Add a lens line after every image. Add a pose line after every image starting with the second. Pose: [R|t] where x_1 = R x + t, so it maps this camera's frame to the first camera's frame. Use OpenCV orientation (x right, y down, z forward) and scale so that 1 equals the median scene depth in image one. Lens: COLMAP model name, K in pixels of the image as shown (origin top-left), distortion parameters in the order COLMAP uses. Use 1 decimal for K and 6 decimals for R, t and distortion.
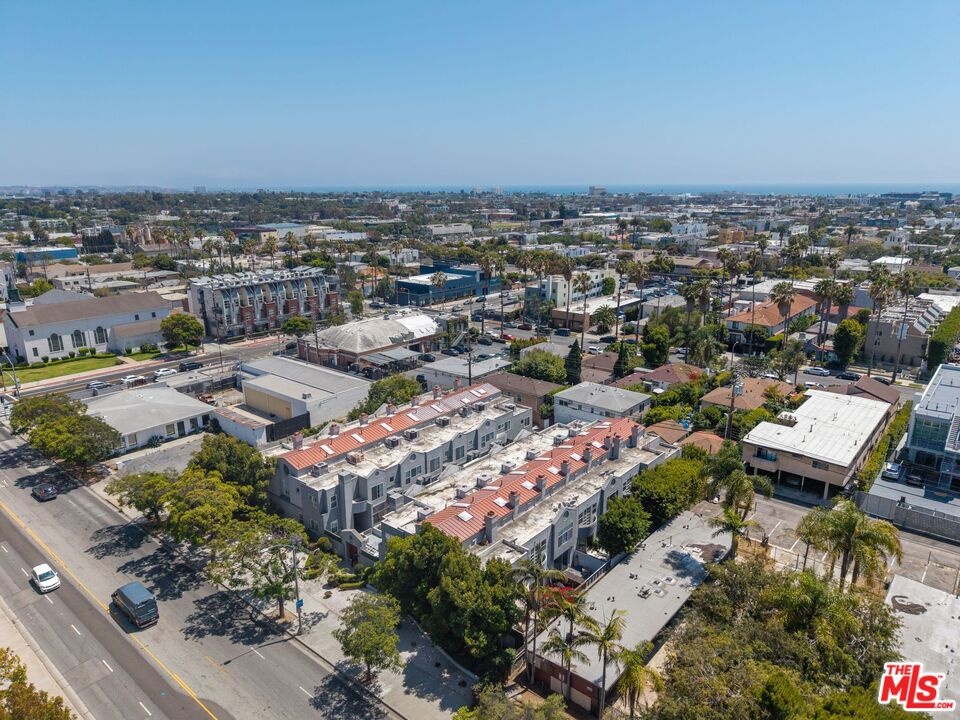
lens RADIAL K [[642.4, 0, 482.9], [0, 642.4, 359.3], [0, 0, 1]] dist [0.020857, -0.019710]
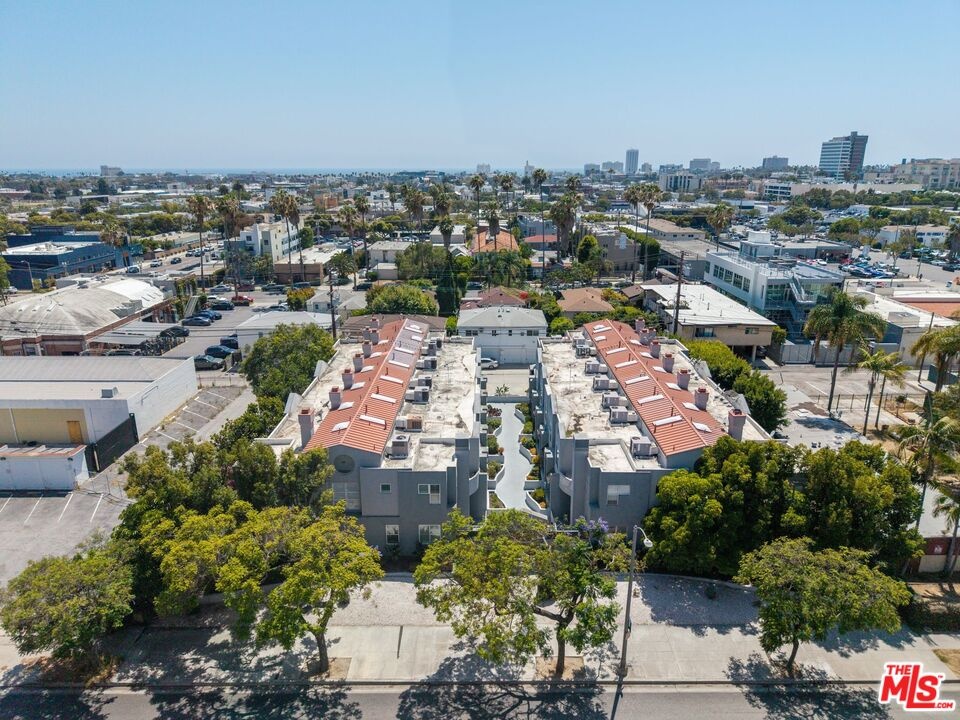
lens RADIAL K [[642.4, 0, 476.1], [0, 642.4, 358.8], [0, 0, 1]] dist [0.020857, -0.019710]
pose [[0.767699, -0.178213, 0.615531, -0.333229], [0.166079, 0.983063, 0.077487, 0.032340], [-0.618915, 0.042740, 0.784295, 0.283643]]
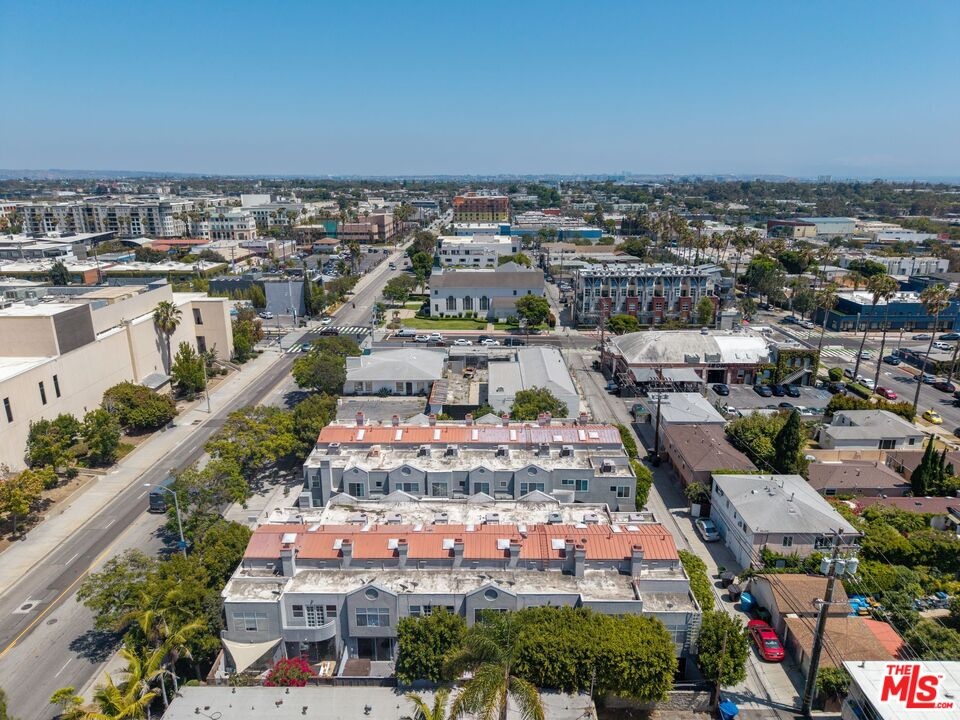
lens RADIAL K [[642.4, 0, 479.0], [0, 642.4, 356.7], [0, 0, 1]] dist [0.020857, -0.019710]
pose [[0.627858, 0.210569, -0.749303, 0.384719], [-0.201837, 0.973824, 0.104541, -0.078247], [0.751703, 0.085600, 0.653923, 0.287200]]
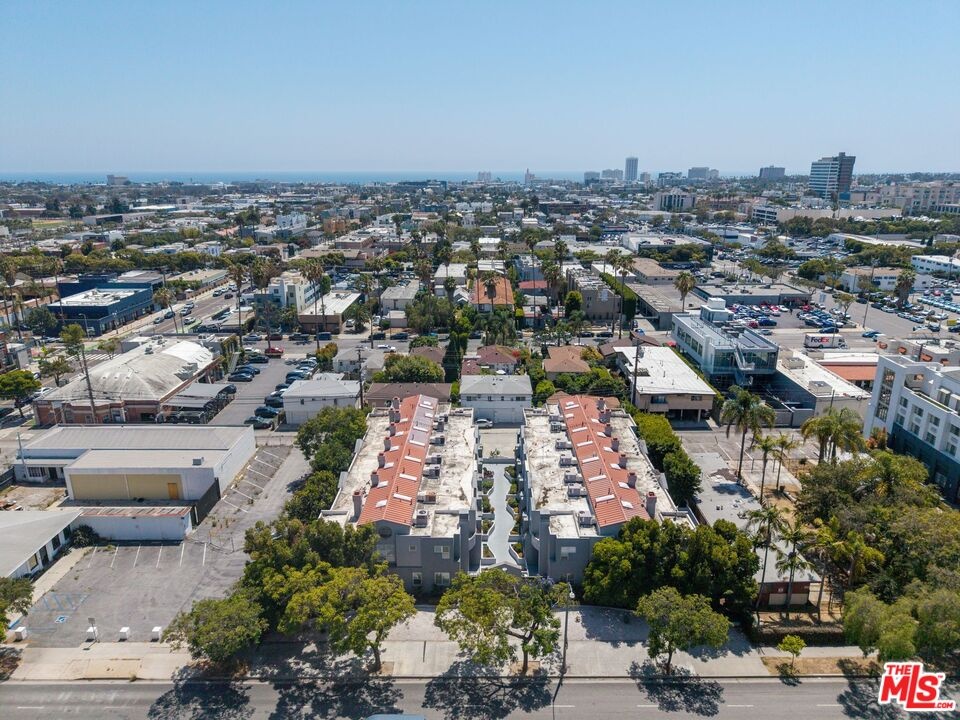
lens RADIAL K [[642.4, 0, 476.2], [0, 642.4, 363.4], [0, 0, 1]] dist [0.020857, -0.019710]
pose [[0.768935, -0.180858, 0.613212, -0.422101], [0.166321, 0.982716, 0.081280, -0.060893], [-0.617314, 0.039492, 0.785725, 0.142992]]
